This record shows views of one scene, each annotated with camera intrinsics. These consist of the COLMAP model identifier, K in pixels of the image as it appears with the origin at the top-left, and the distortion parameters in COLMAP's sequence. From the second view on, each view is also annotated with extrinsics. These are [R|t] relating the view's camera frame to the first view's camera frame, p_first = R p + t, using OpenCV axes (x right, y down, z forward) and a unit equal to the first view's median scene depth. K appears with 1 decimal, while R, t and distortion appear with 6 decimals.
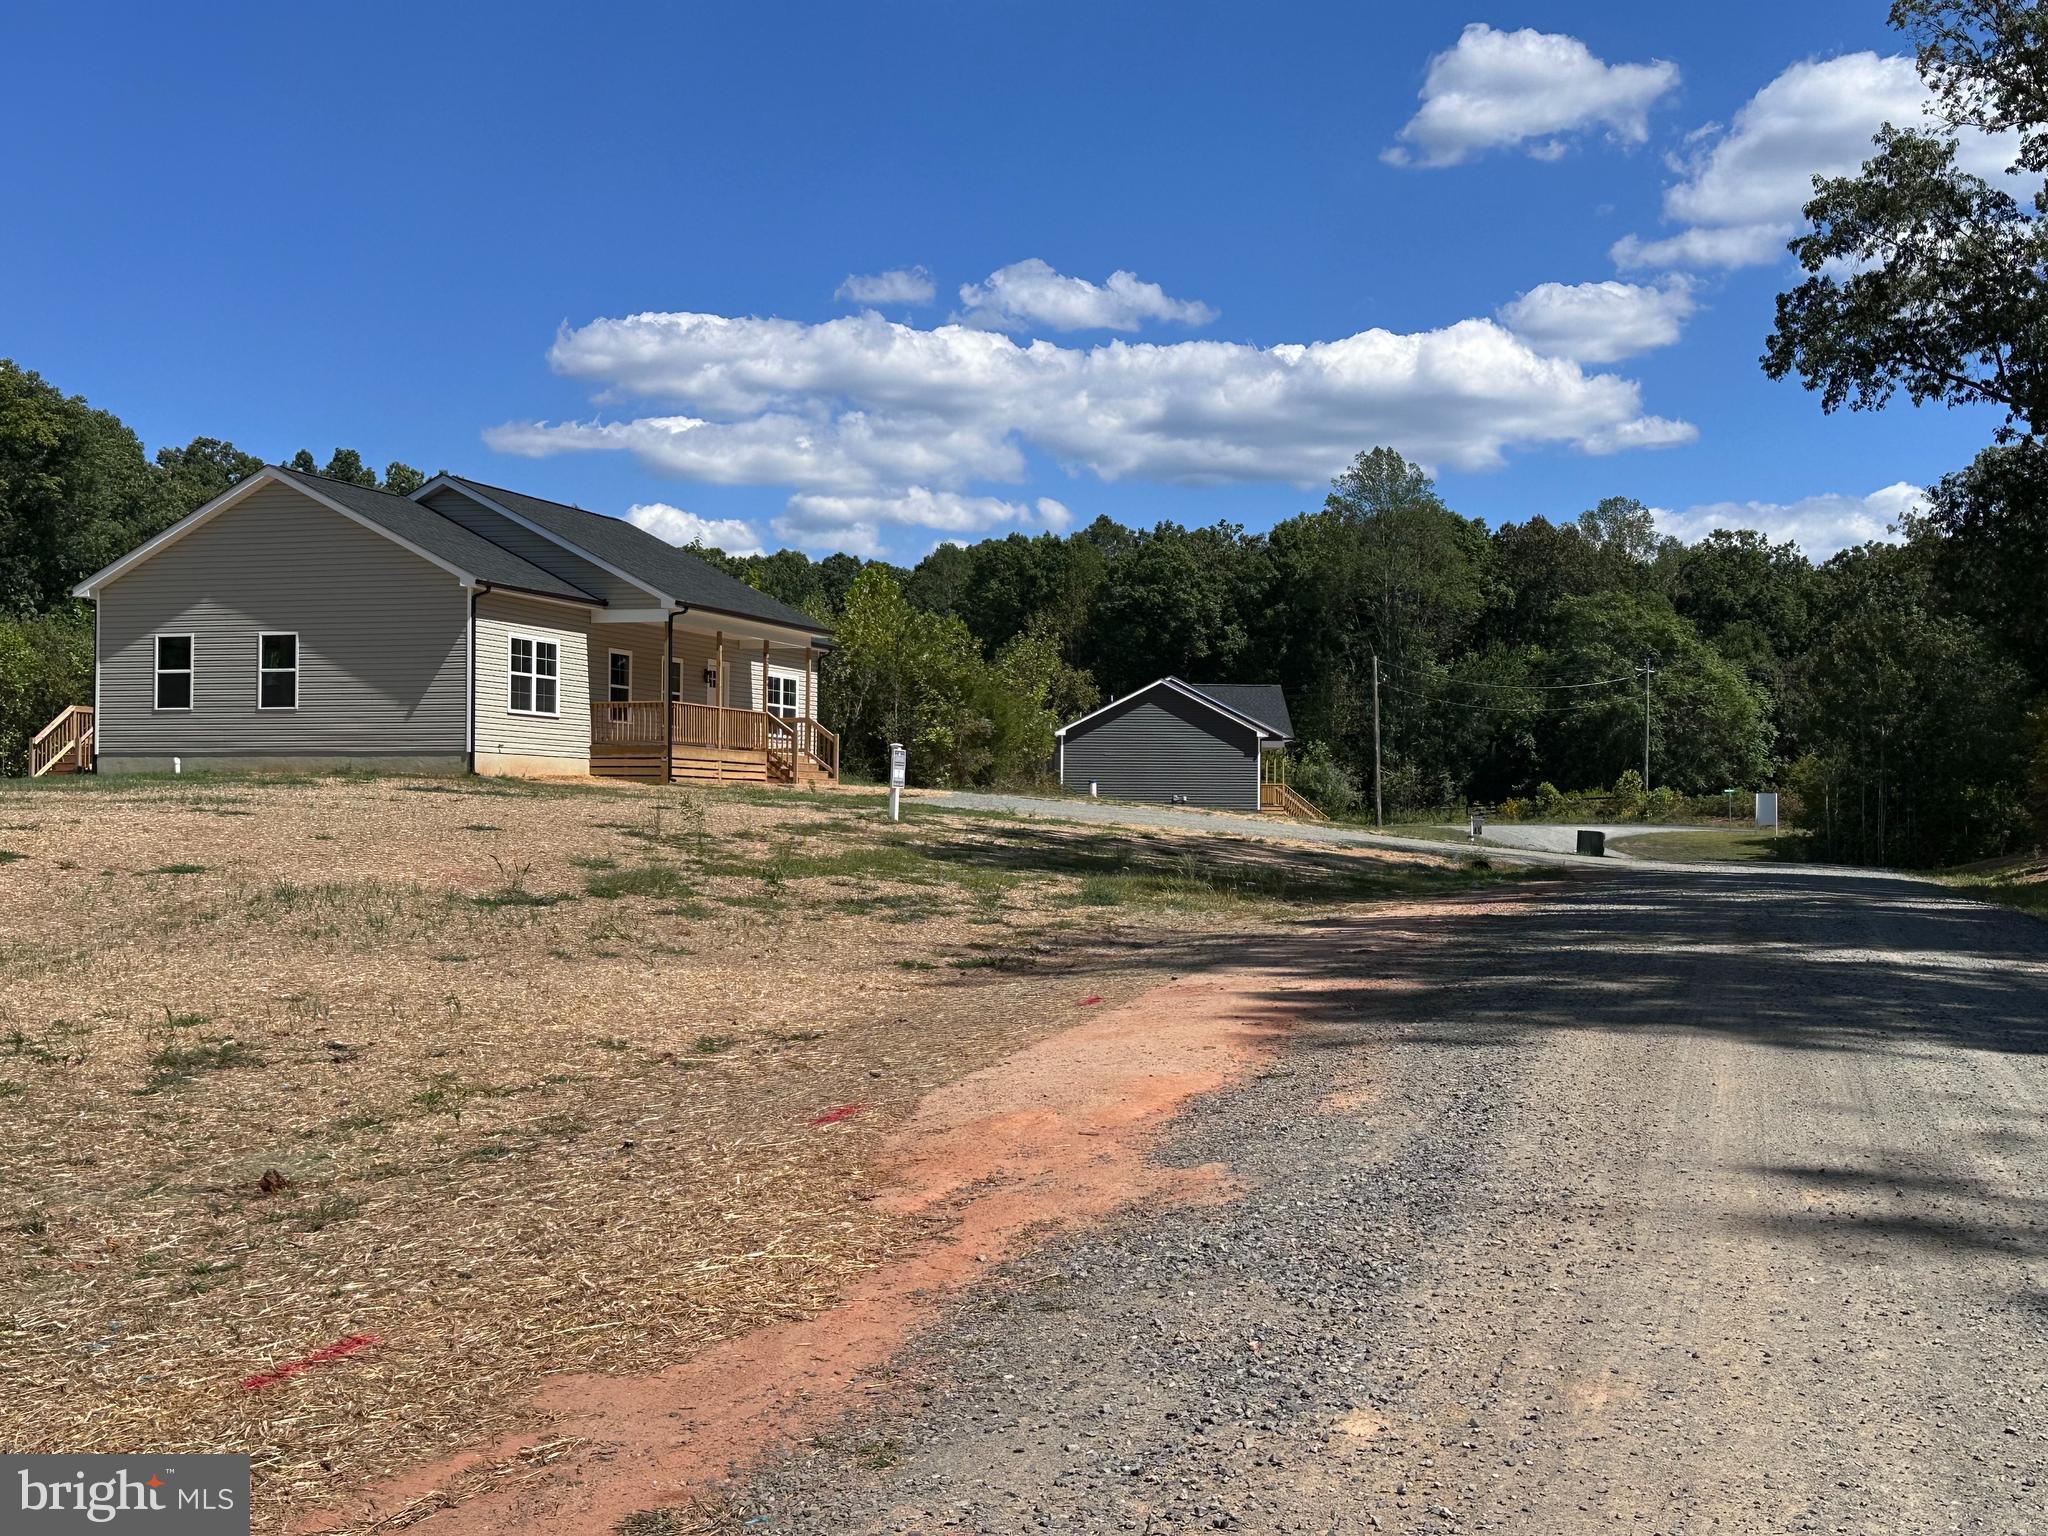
lens RADIAL K [[2328.6, 0, 1024.0], [0, 2328.6, 768.0], [0, 0, 1]] dist [0.002663, 0.000963]
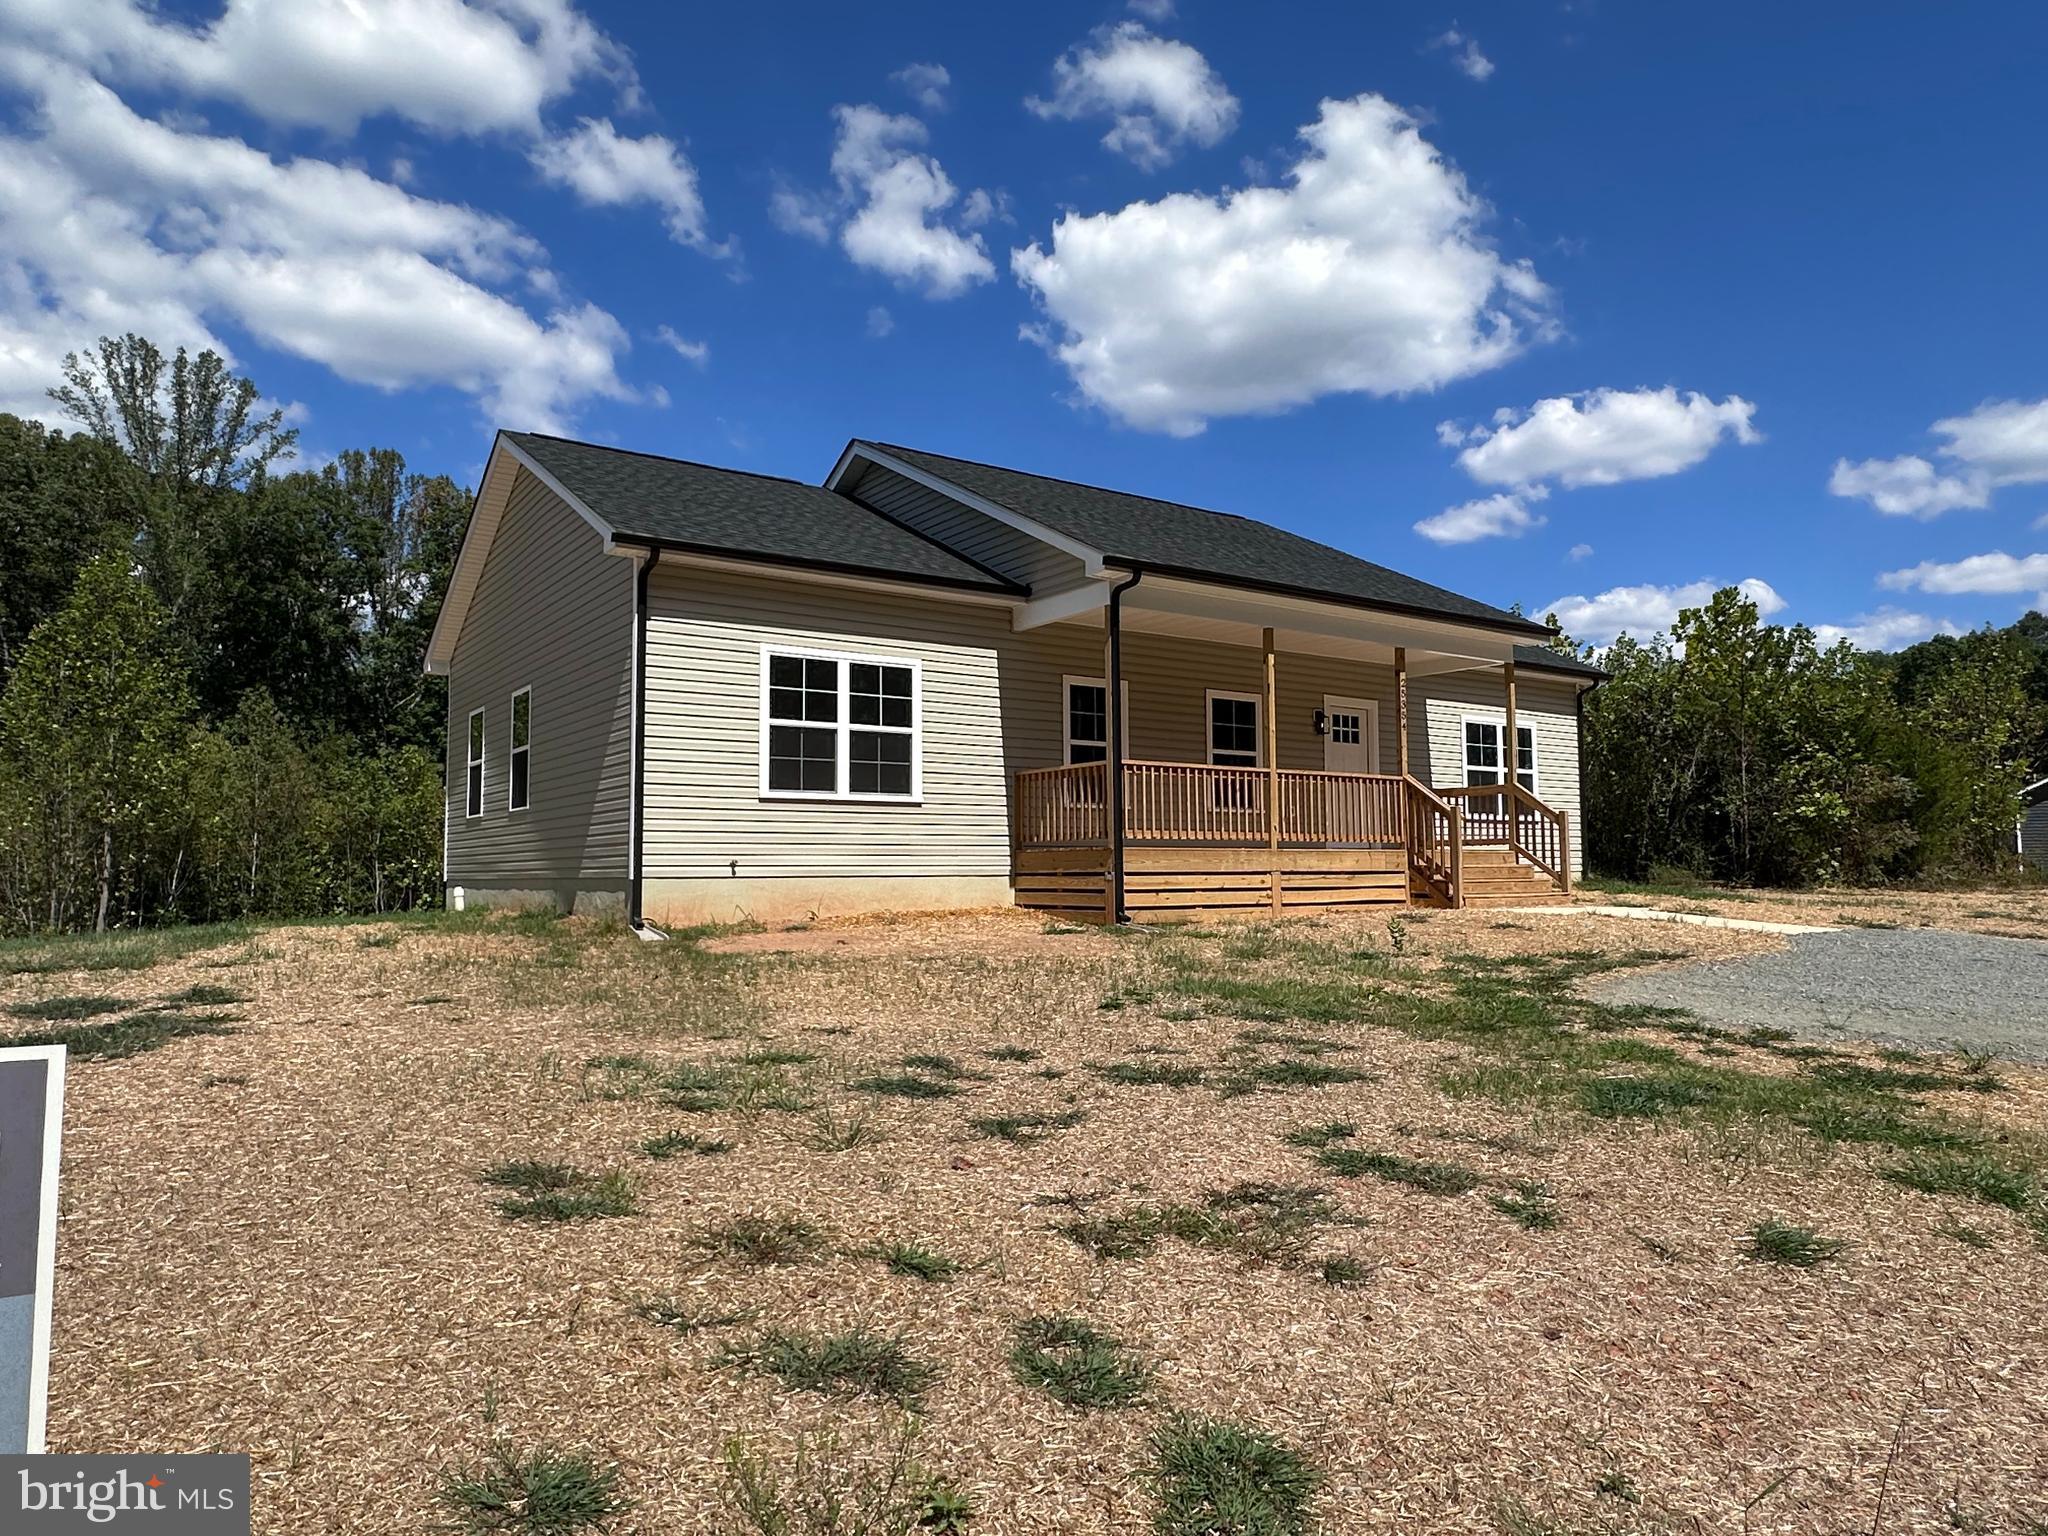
lens RADIAL K [[1296.9, 0, 1024.0], [0, 1296.9, 768.0], [0, 0, 1]] dist [-0.004968, -0.003290]
pose [[0.809209, -0.062532, -0.584183, -0.004310], [0.029141, 0.997368, -0.066394, -0.008986], [0.586797, 0.036703, 0.808902, 0.761304]]
